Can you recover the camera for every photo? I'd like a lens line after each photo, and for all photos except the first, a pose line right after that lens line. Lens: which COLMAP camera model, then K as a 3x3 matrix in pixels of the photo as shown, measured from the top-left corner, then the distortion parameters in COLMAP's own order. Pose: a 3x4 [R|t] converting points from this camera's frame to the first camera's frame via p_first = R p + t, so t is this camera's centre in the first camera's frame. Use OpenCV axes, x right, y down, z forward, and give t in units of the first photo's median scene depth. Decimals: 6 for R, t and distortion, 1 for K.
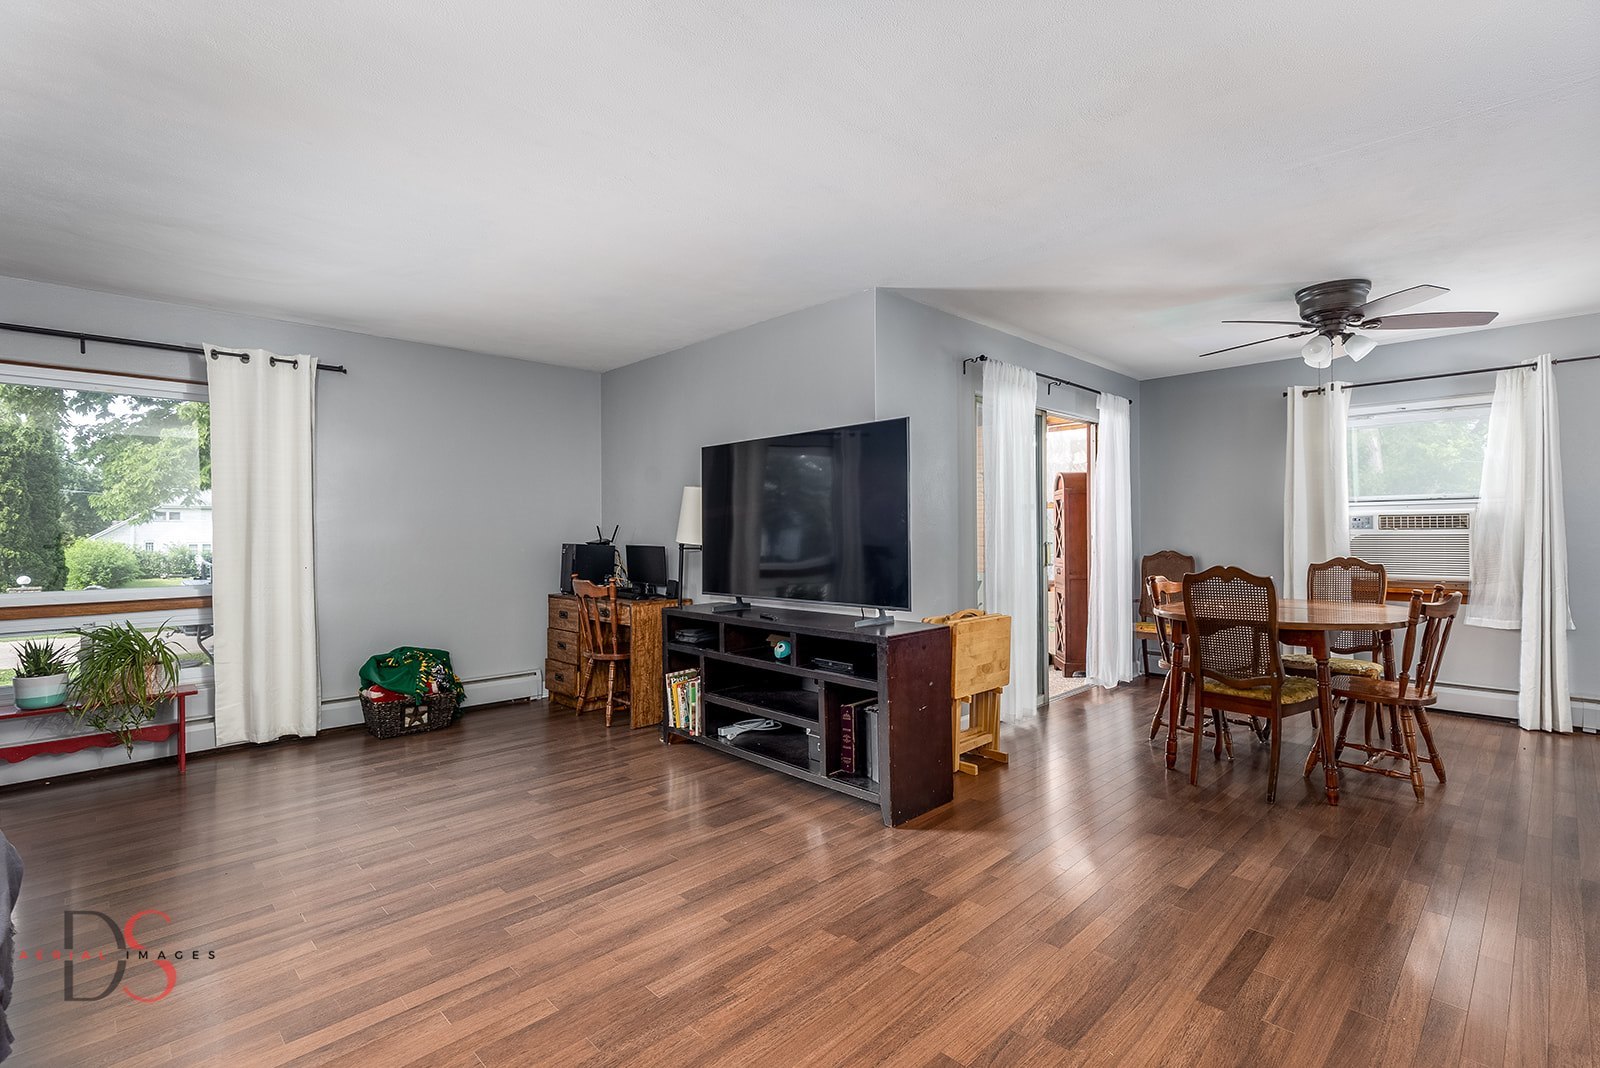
lens RADIAL K [[735.3, 0, 807.4], [0, 735.3, 530.4], [0, 0, 1]] dist [0.000759, -0.000128]
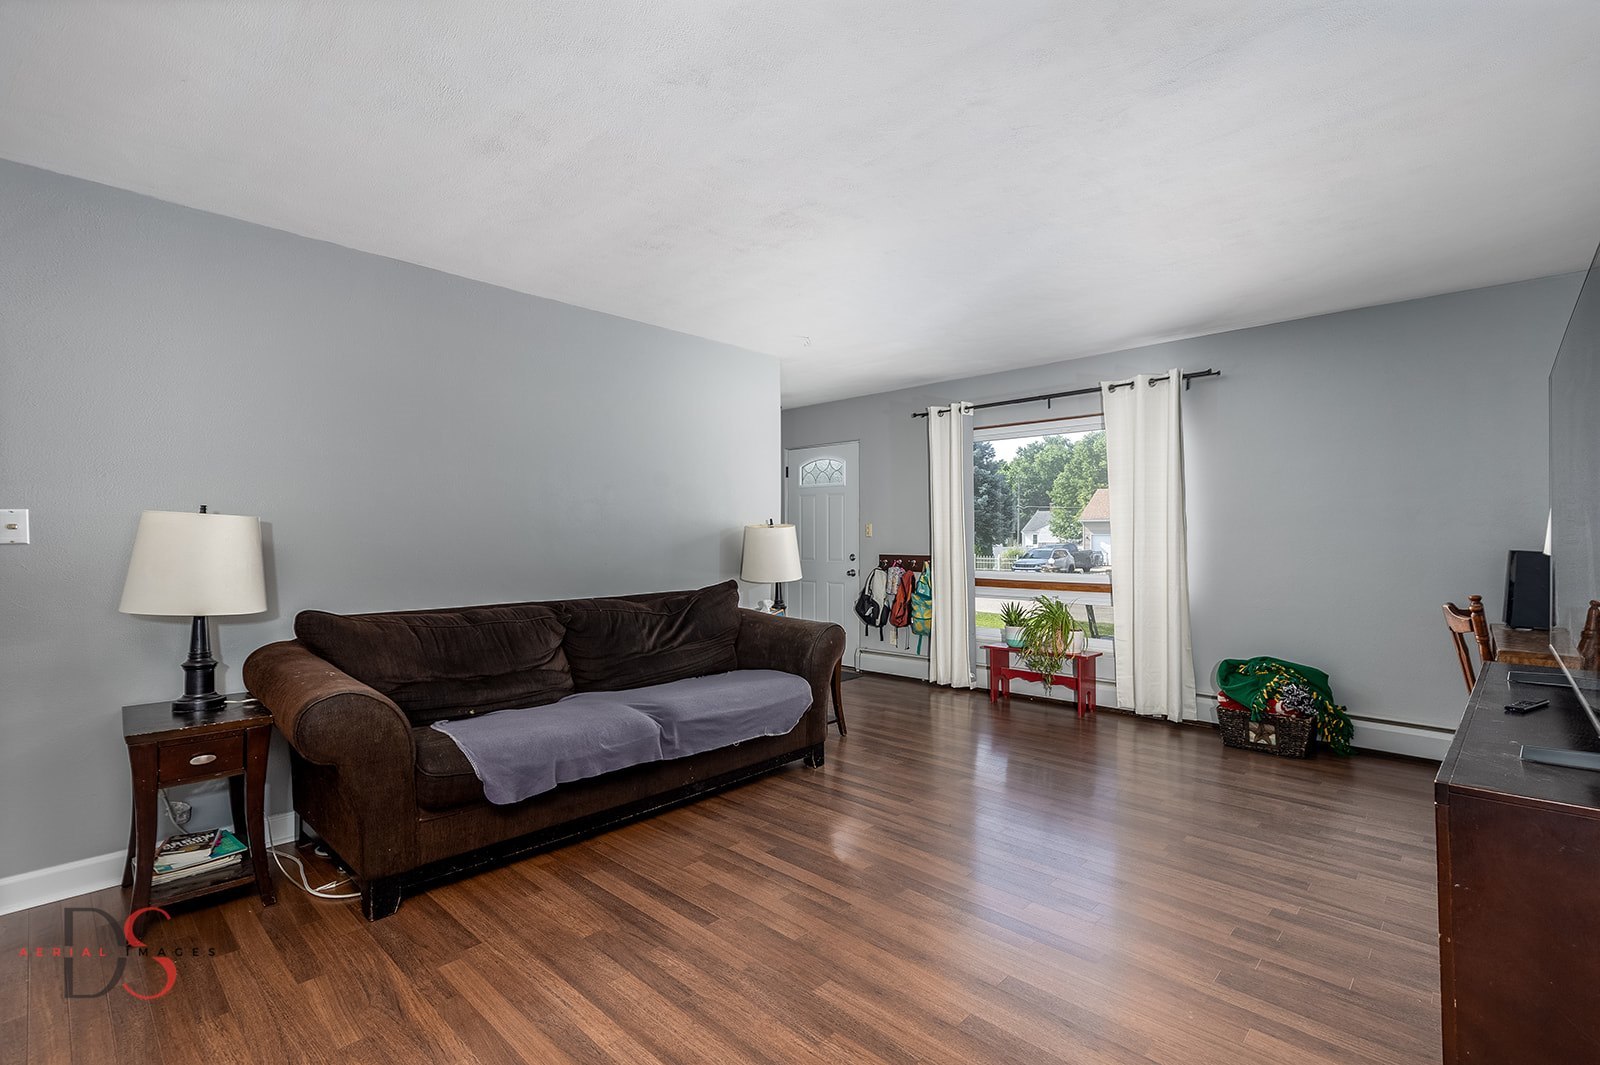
lens RADIAL K [[717.7, 0, 815.8], [0, 717.7, 535.4], [0, 0, 1]] dist [0.003783, 0.000393]
pose [[0.042101, 0.007972, -0.999082, 0.339652], [0.005709, 0.999950, 0.008220, -0.005044], [0.999097, -0.006050, 0.042053, 0.409947]]
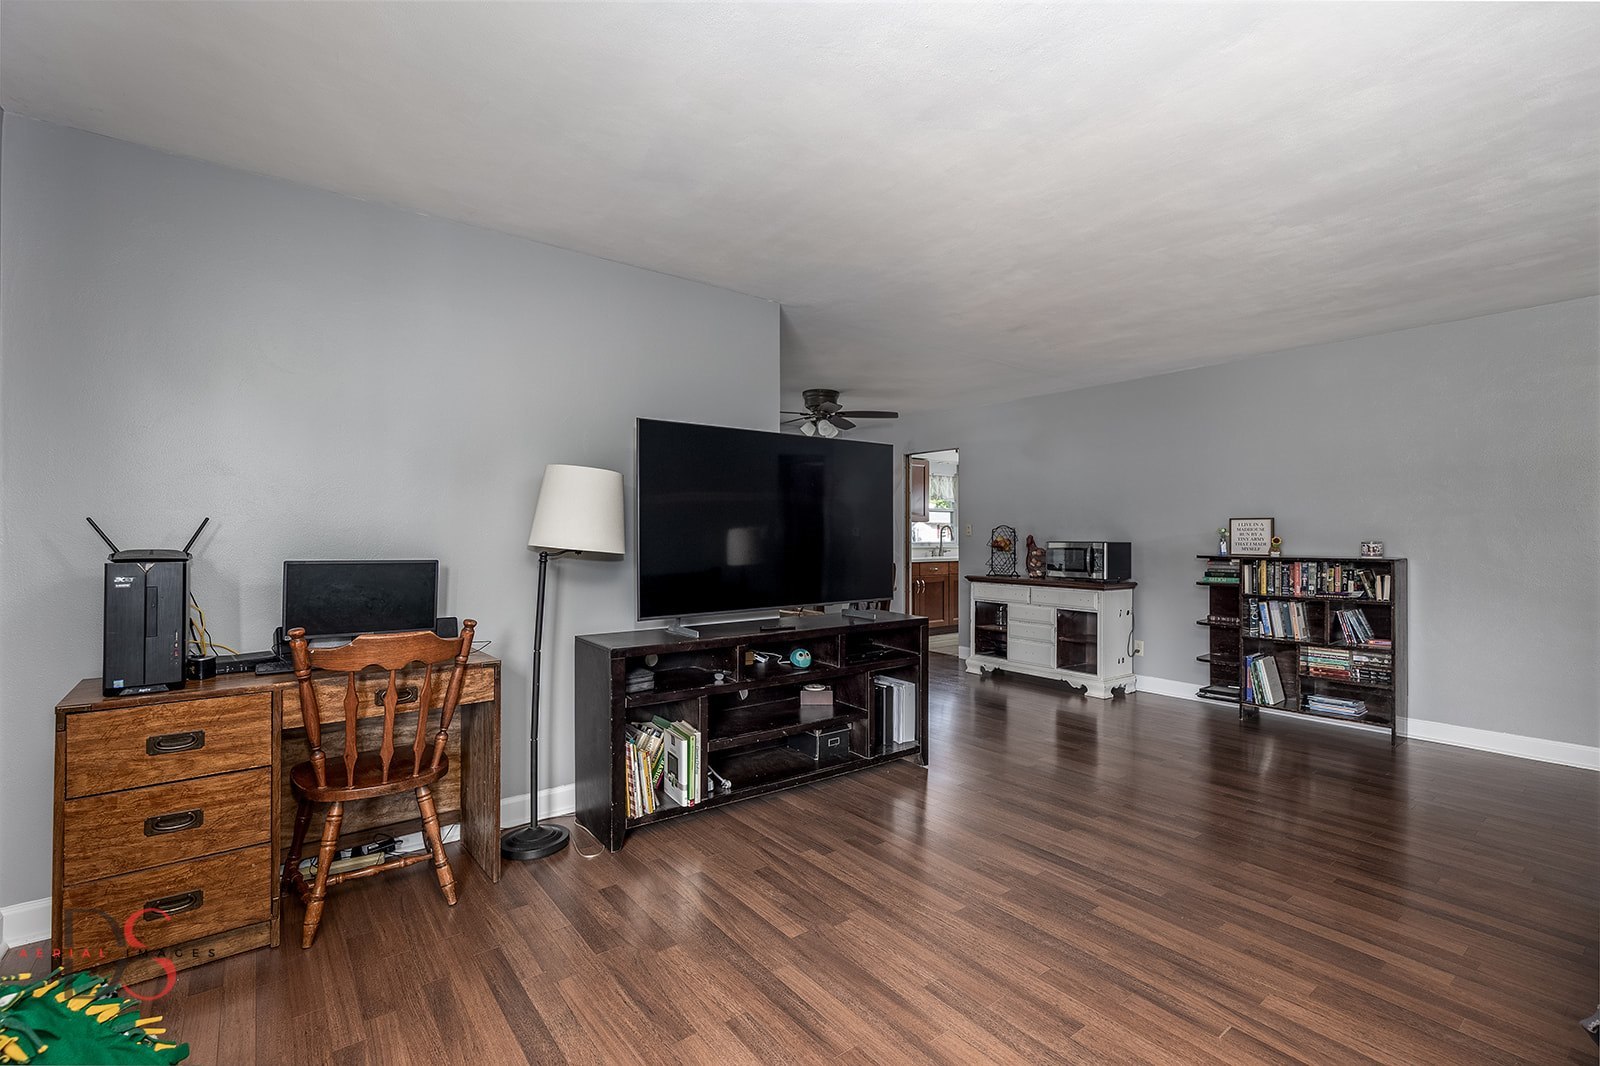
lens RADIAL K [[717.7, 0, 815.8], [0, 717.7, 535.9], [0, 0, 1]] dist [0.003783, 0.000393]
pose [[0.113957, 0.006649, 0.993463, -0.778976], [-0.008646, 0.999946, -0.005701, 0.004516], [-0.993448, -0.007940, 0.114009, 0.702167]]
